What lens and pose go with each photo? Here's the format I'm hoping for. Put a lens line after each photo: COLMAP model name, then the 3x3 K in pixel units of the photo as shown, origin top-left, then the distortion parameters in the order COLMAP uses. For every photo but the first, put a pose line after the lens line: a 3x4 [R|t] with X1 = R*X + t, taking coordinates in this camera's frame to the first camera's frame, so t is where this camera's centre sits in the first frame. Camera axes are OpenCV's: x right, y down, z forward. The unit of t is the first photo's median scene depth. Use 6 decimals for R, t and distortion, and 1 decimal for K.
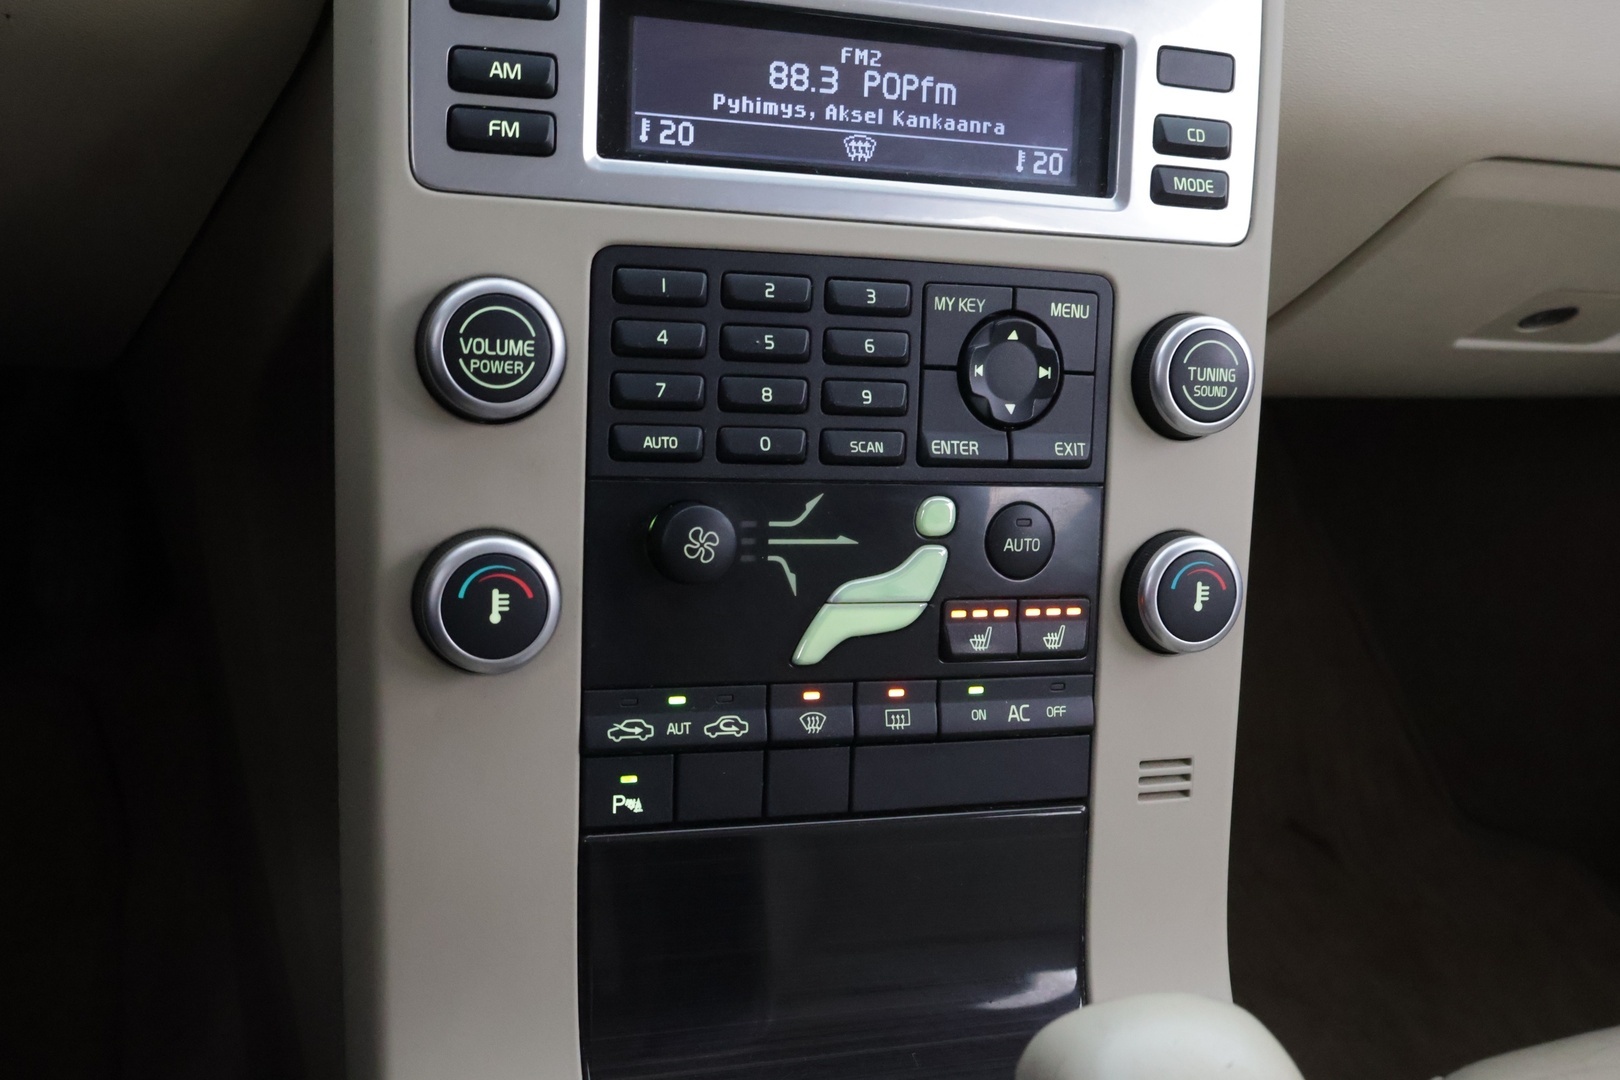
lens RADIAL K [[1732.3, 0, 810.0], [0, 1732.3, 540.0], [0, 0, 1]] dist [0.008338, 0.009139]
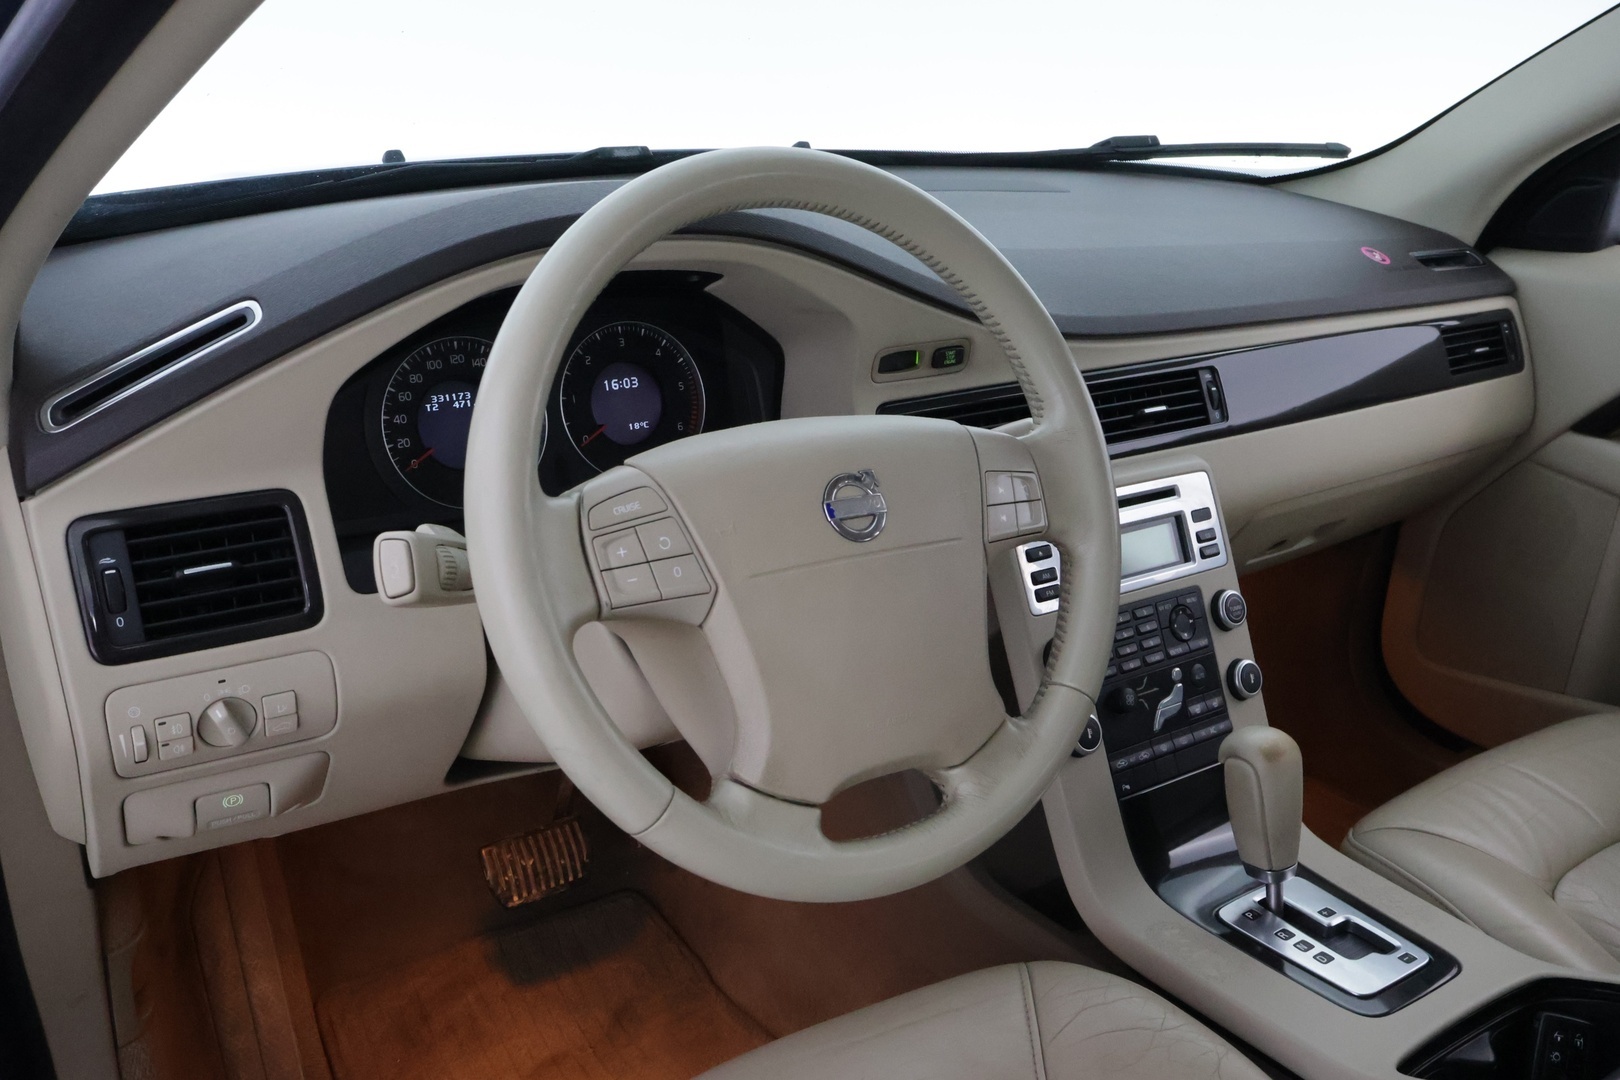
lens RADIAL K [[1500.6, 0, 810.0], [0, 1500.6, 540.0], [0, 0, 1]] dist [0.002410, -0.005999]
pose [[0.943074, -0.238707, 0.231583, -1.135803], [0.266485, 0.958972, -0.096736, -0.162461], [-0.198990, 0.152942, 0.967994, -1.547439]]
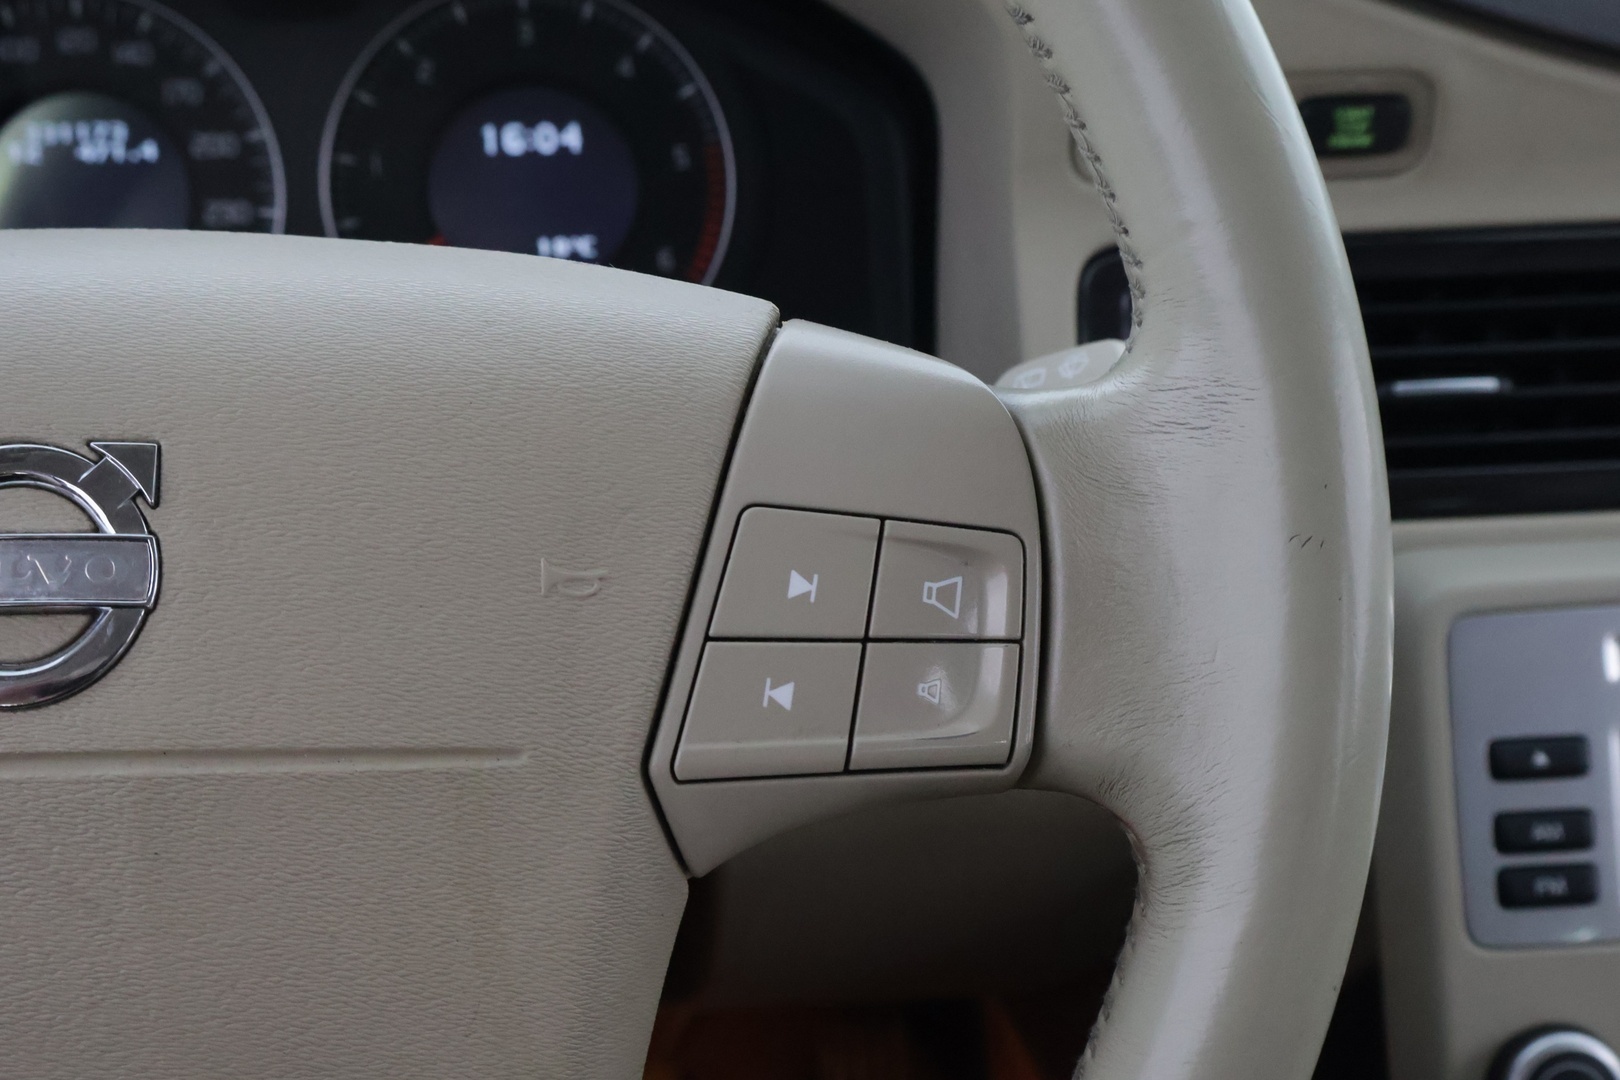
lens RADIAL K [[2219.6, 0, 810.0], [0, 2219.6, 540.0], [0, 0, 1]] dist [-0.003147, 0.042414]
pose [[0.961805, -0.092953, -0.257471, -0.220577], [0.059145, 0.988930, -0.136085, -0.262002], [0.267270, 0.115659, 0.956655, -0.405452]]
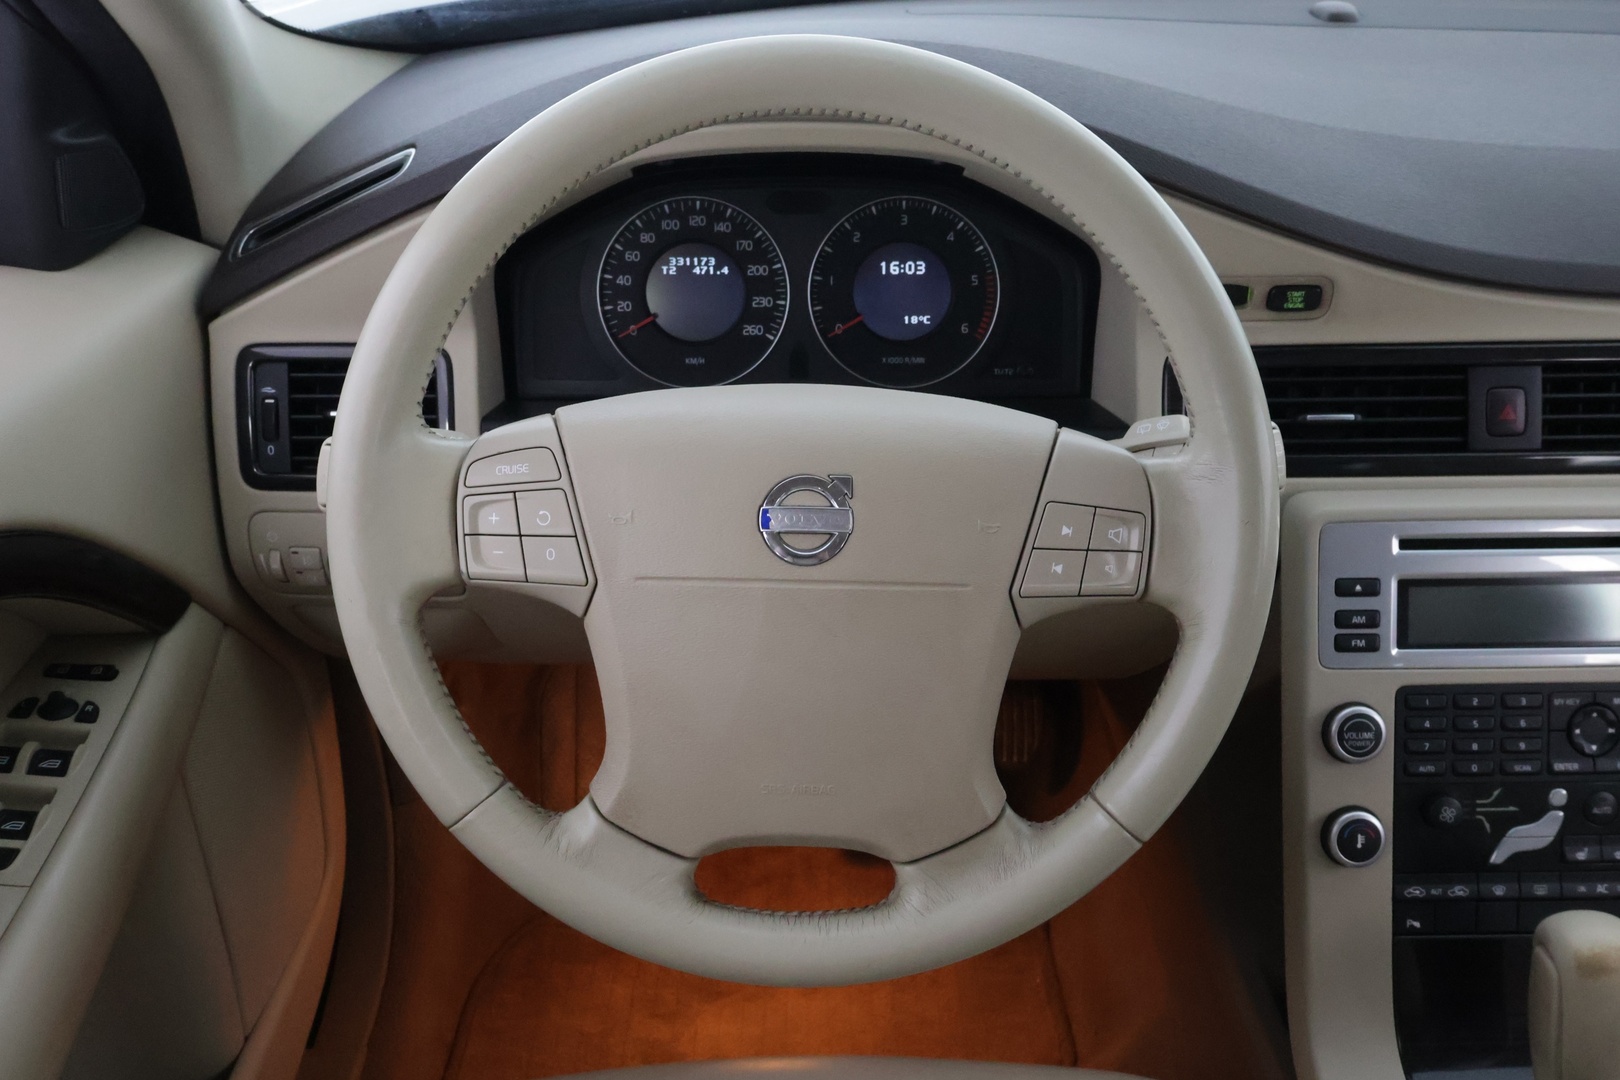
lens RADIAL K [[1554.7, 0, 810.0], [0, 1554.7, 540.0], [0, 0, 1]] dist [0.008912, 0.005864]
pose [[0.939606, -0.020696, -0.341632, -0.136502], [0.013057, 0.999611, -0.024643, -0.306692], [0.342009, 0.018693, 0.939511, -1.191970]]
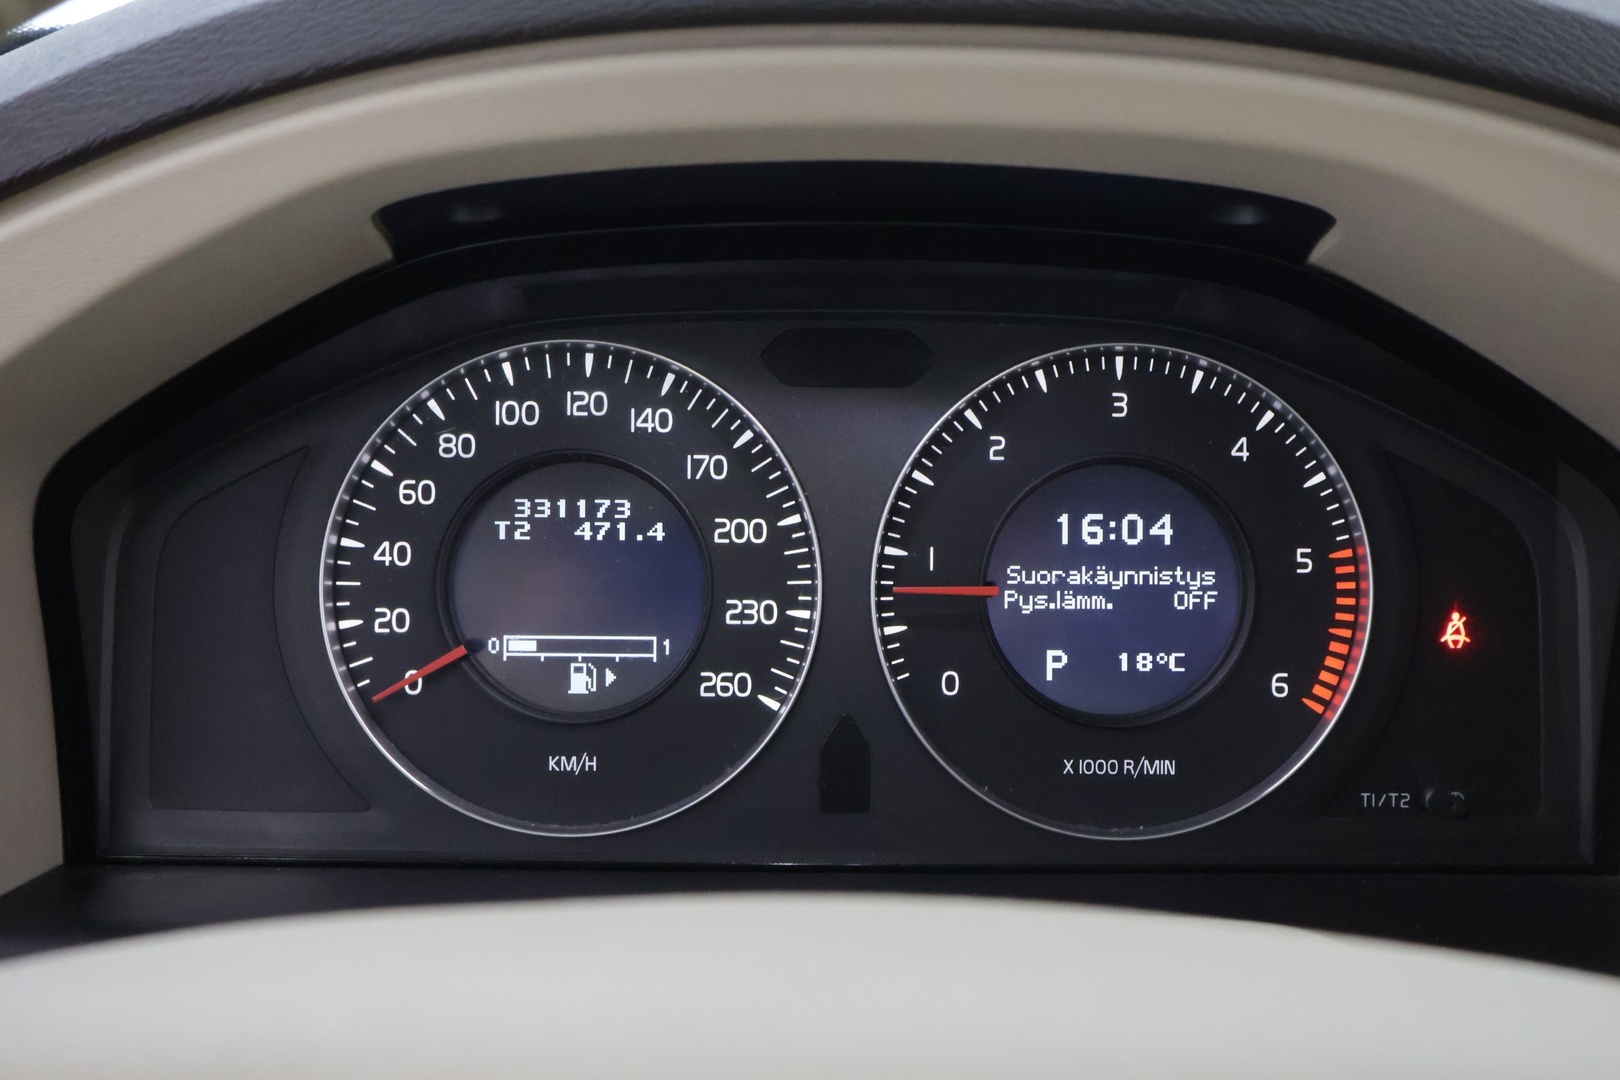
lens RADIAL K [[2219.6, 0, 810.0], [0, 2219.6, 540.0], [0, 0, 1]] dist [-0.003147, 0.042414]
pose [[0.935827, -0.080946, -0.343038, -0.507498], [0.002543, 0.974796, -0.223084, -0.471904], [0.352450, 0.207896, 0.912447, -0.225815]]
